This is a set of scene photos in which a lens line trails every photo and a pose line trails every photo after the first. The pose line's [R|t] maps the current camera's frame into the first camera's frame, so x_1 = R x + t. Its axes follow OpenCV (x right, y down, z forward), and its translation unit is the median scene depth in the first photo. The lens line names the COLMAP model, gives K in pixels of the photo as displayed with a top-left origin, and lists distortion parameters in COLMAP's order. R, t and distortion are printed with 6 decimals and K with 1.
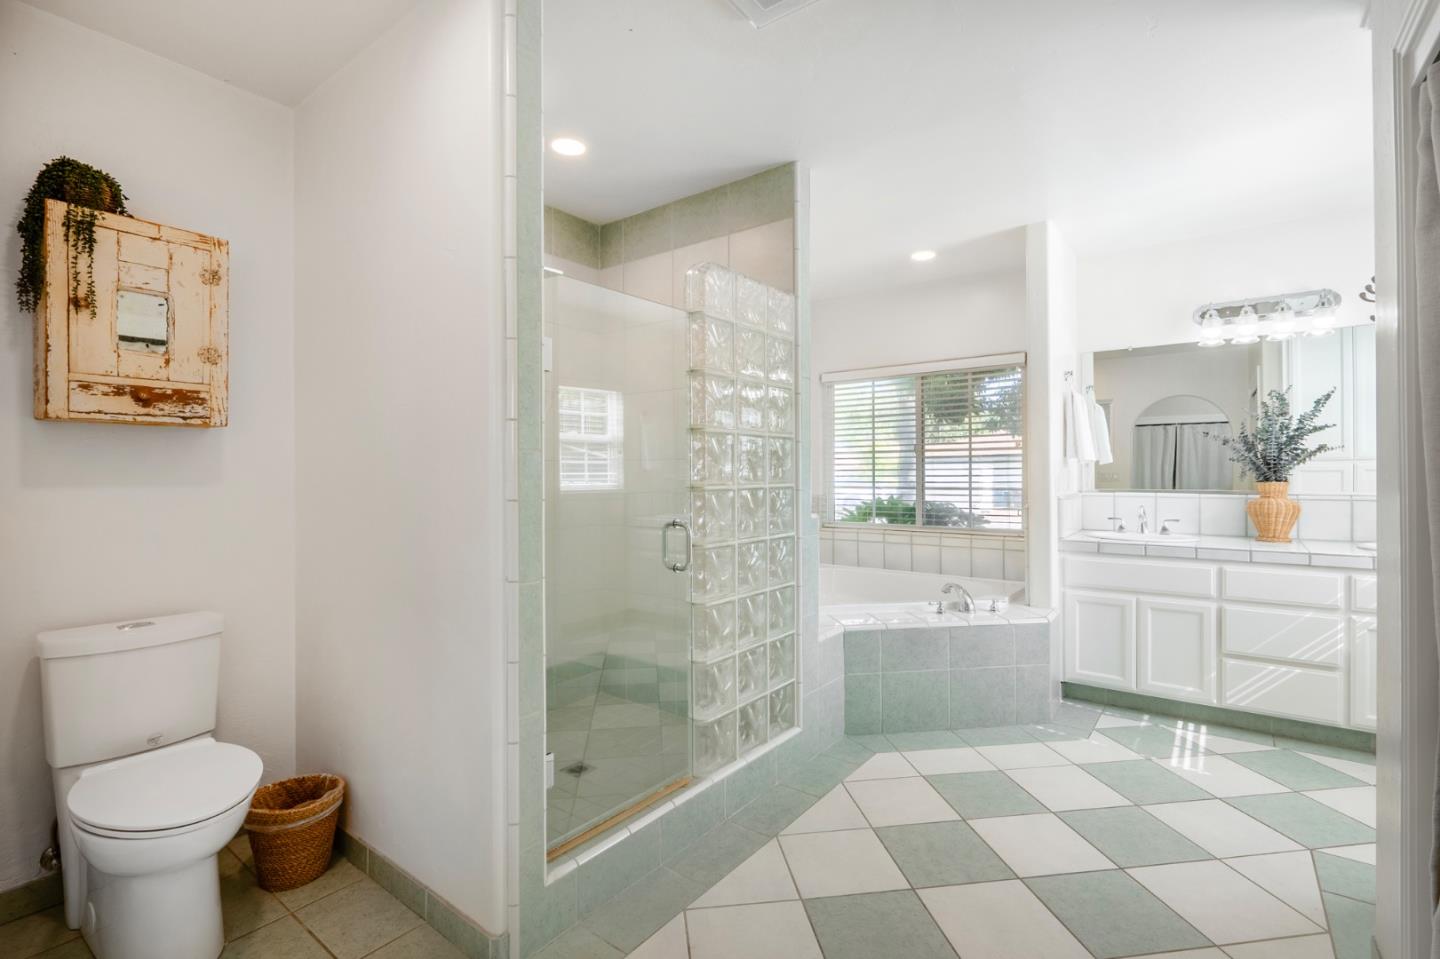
lens RADIAL K [[663.5, 0, 720.5], [0, 663.5, 469.7], [0, 0, 1]] dist [-0.001670, 0.000827]
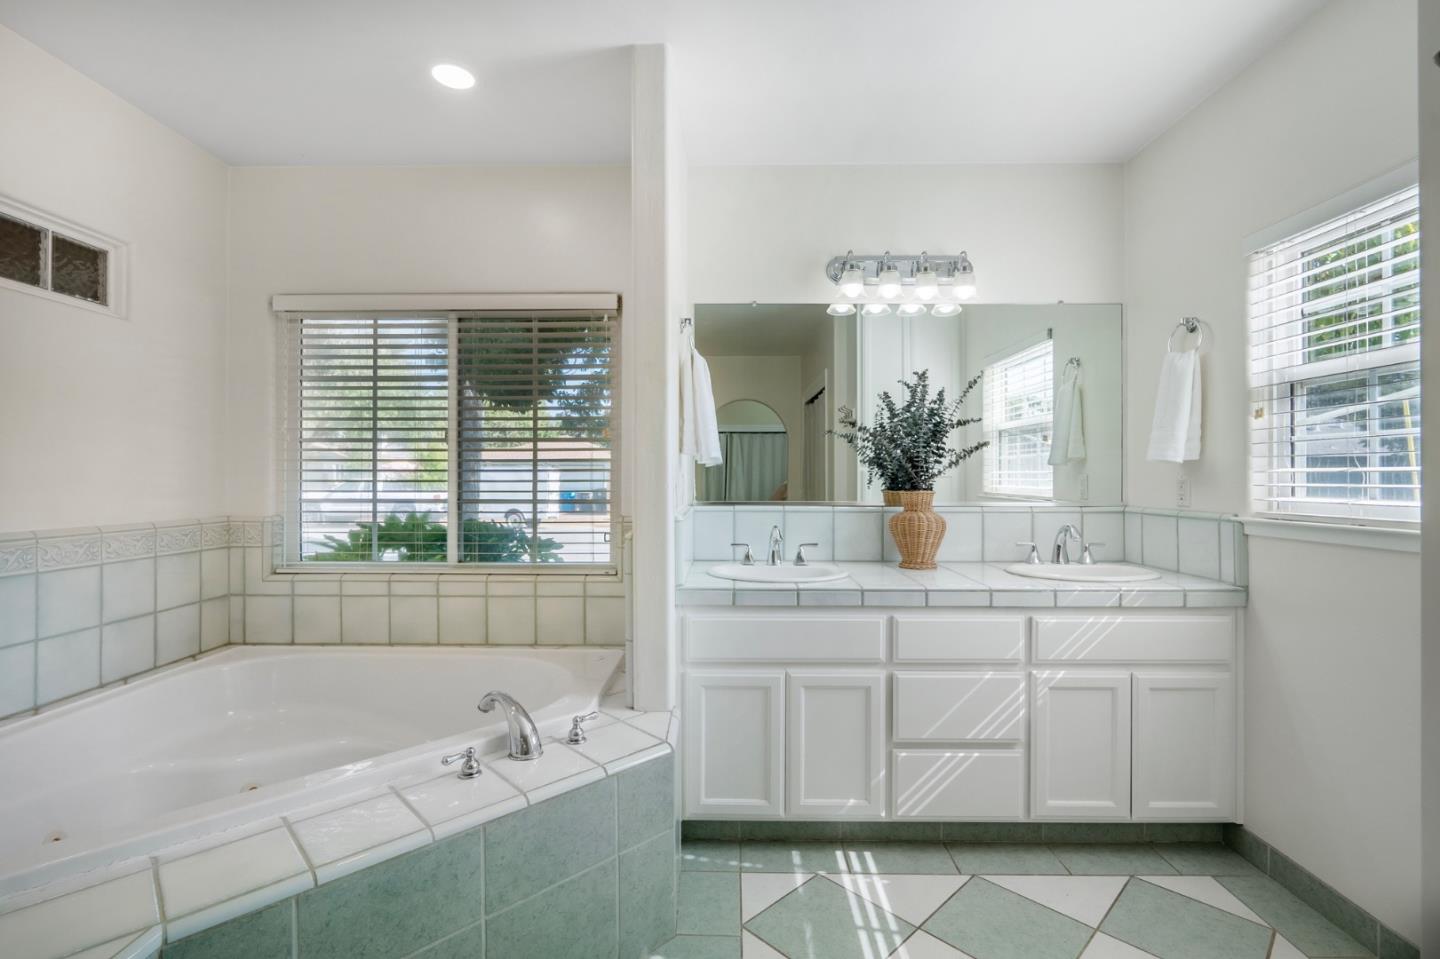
lens RADIAL K [[663.5, 0, 721.6], [0, 663.5, 474.8], [0, 0, 1]] dist [-0.001670, 0.000827]
pose [[0.807074, 0.009957, 0.590367, 0.188460], [-0.008254, 0.999950, -0.005581, 0.006458], [-0.590393, -0.000369, 0.807116, 0.494995]]
